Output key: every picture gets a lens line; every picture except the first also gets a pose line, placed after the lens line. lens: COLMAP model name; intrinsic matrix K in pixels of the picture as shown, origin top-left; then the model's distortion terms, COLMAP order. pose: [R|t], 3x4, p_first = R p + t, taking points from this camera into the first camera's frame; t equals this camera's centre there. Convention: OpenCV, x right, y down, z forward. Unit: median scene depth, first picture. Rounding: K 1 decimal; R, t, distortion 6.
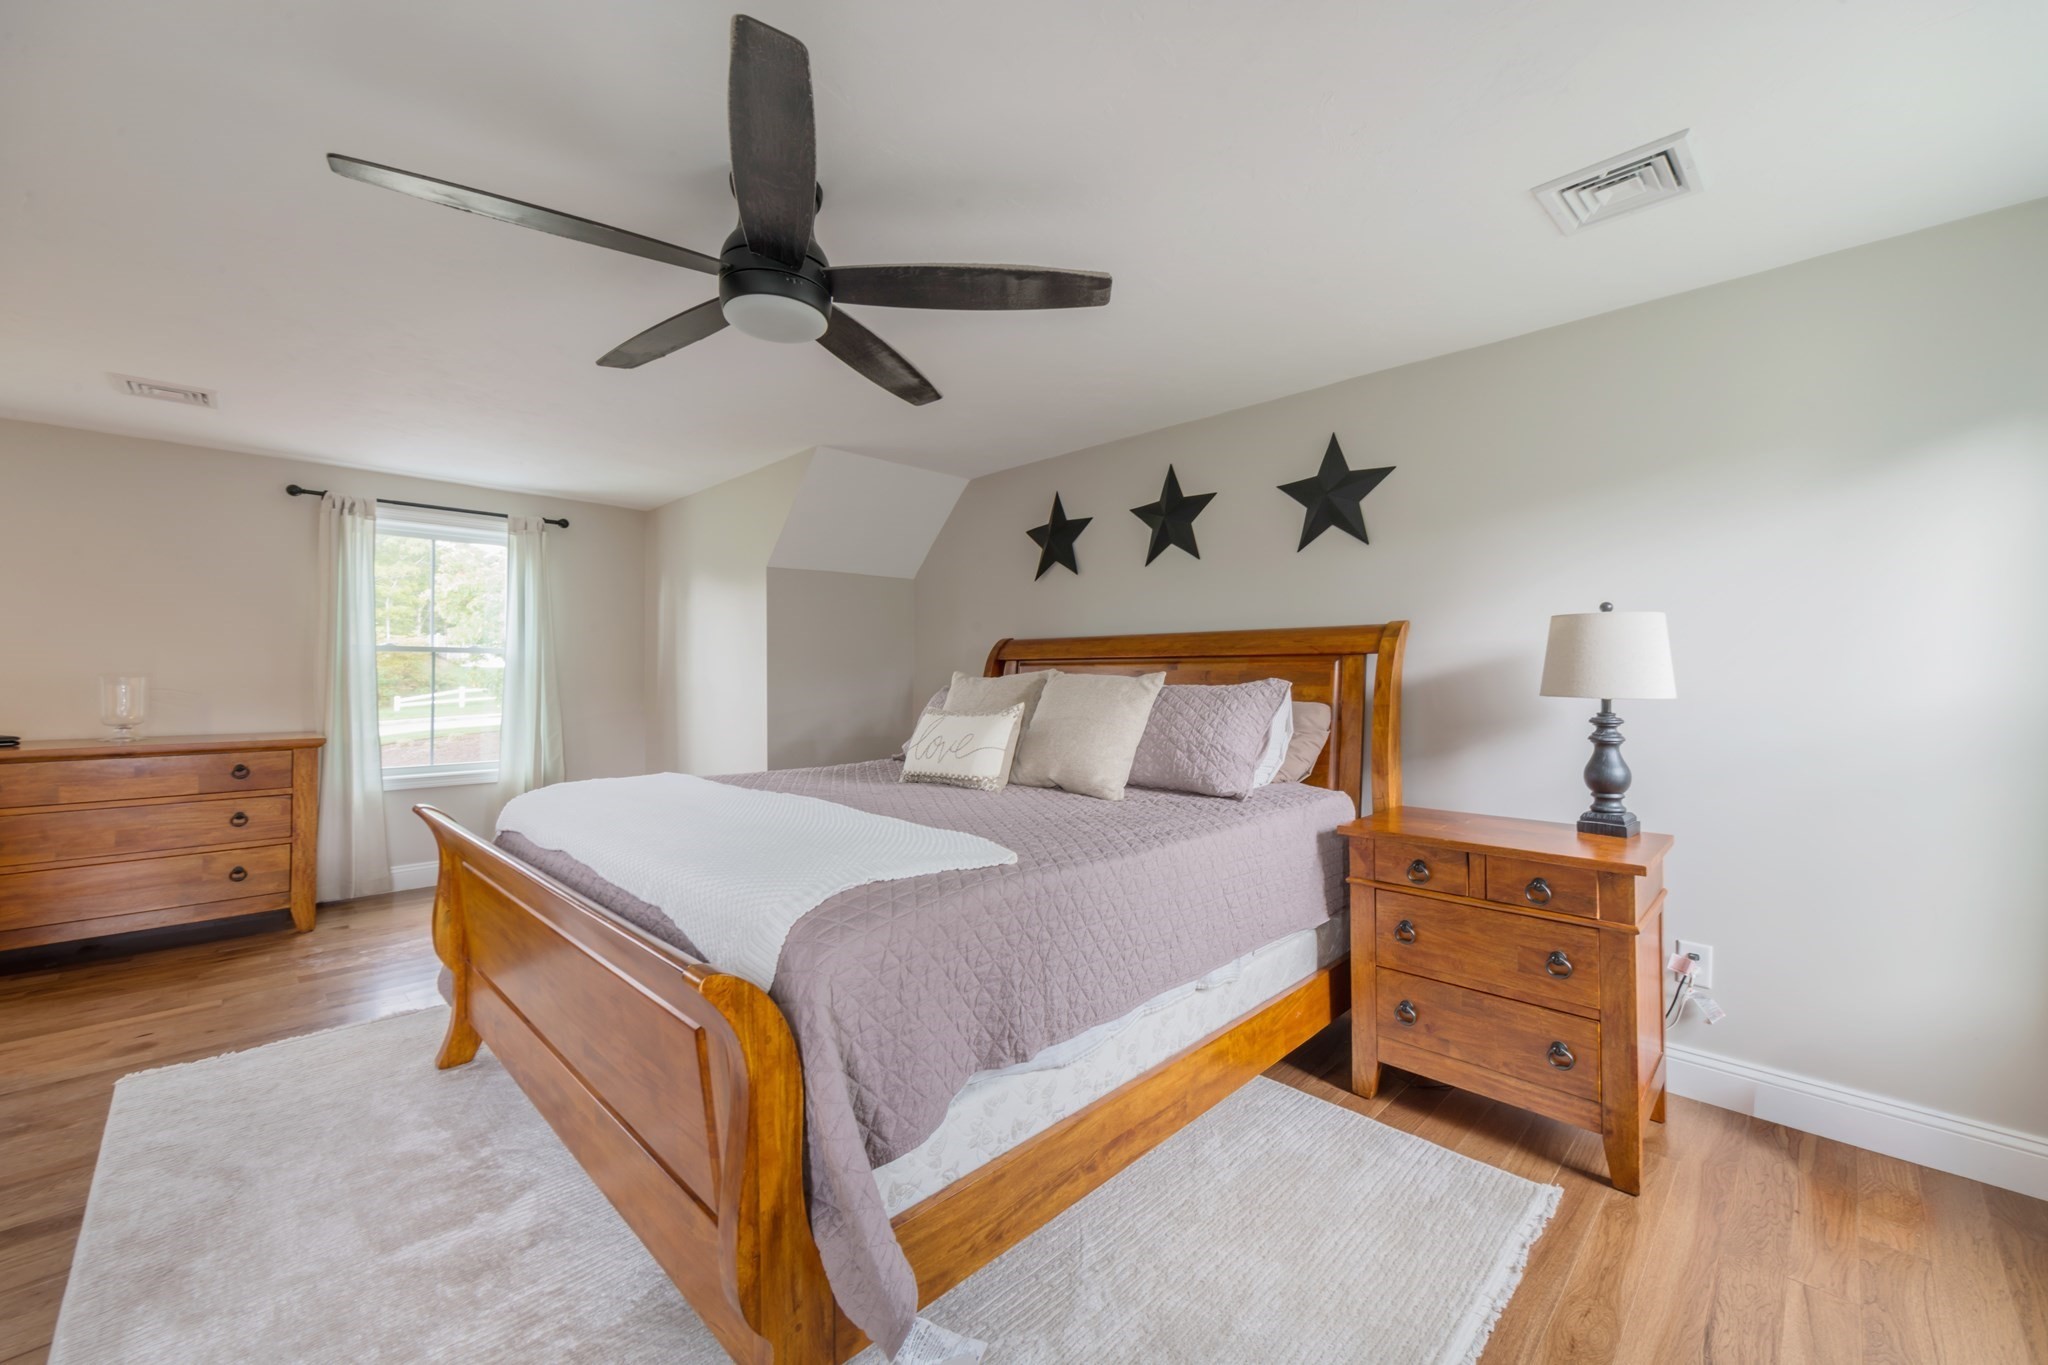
lens RADIAL K [[820.5, 0, 1024.0], [0, 820.5, 682.5], [0, 0, 1]] dist [0.000078, 0.000031]
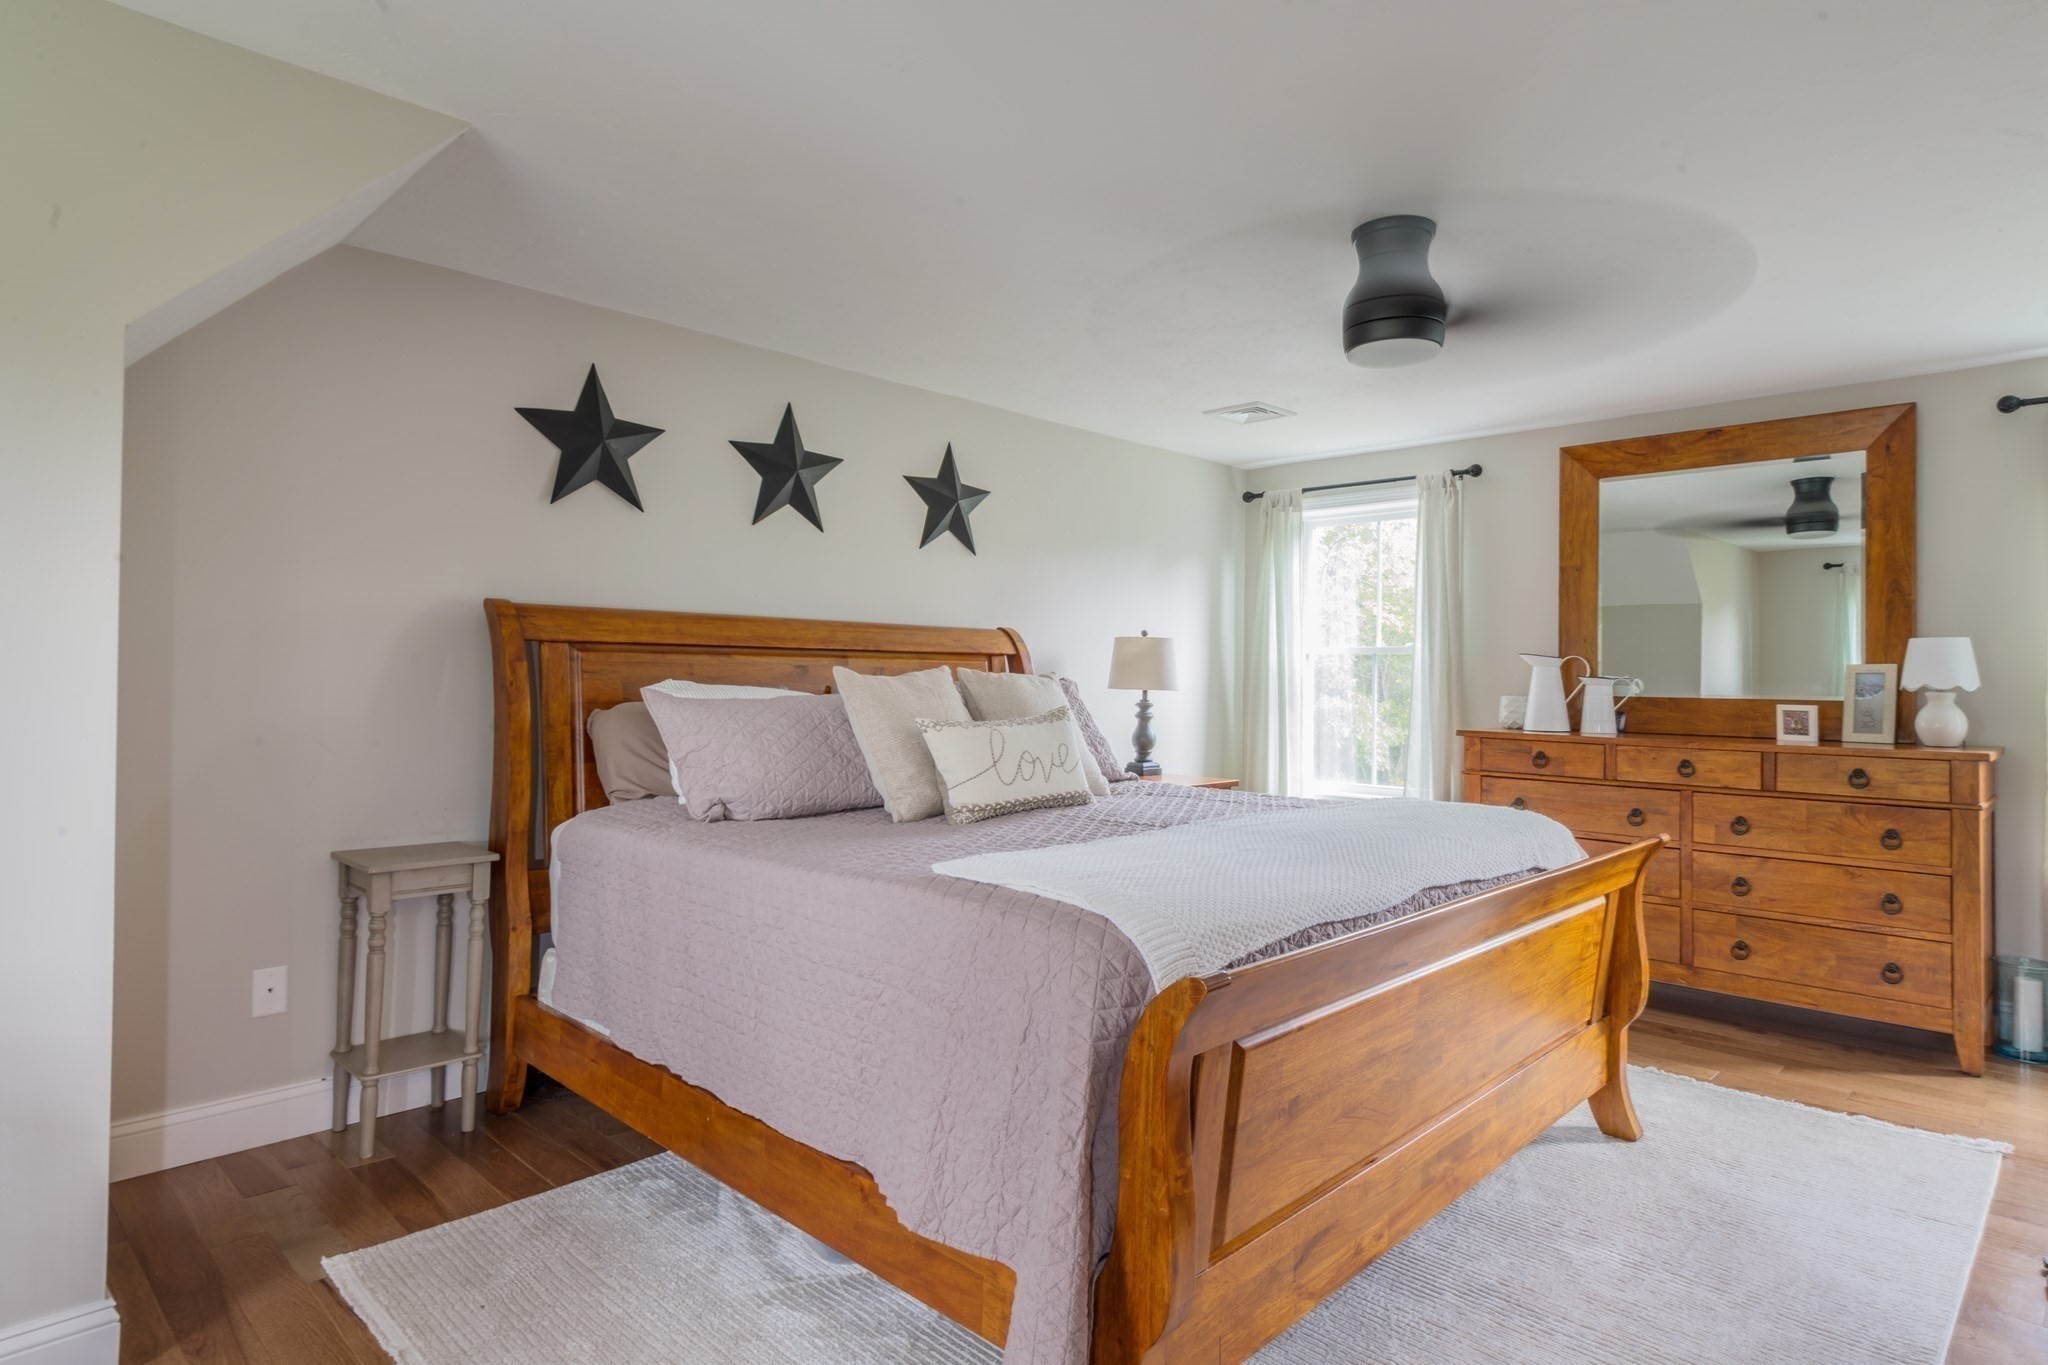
lens RADIAL K [[1120.3, 0, 1024.0], [0, 1120.3, 682.5], [0, 0, 1]] dist [-0.000367, -0.000026]
pose [[-0.010530, -0.005493, 0.999929, -0.947246], [-0.003653, 0.999978, 0.005455, -0.003993], [-0.999938, -0.003595, -0.010550, 0.825175]]
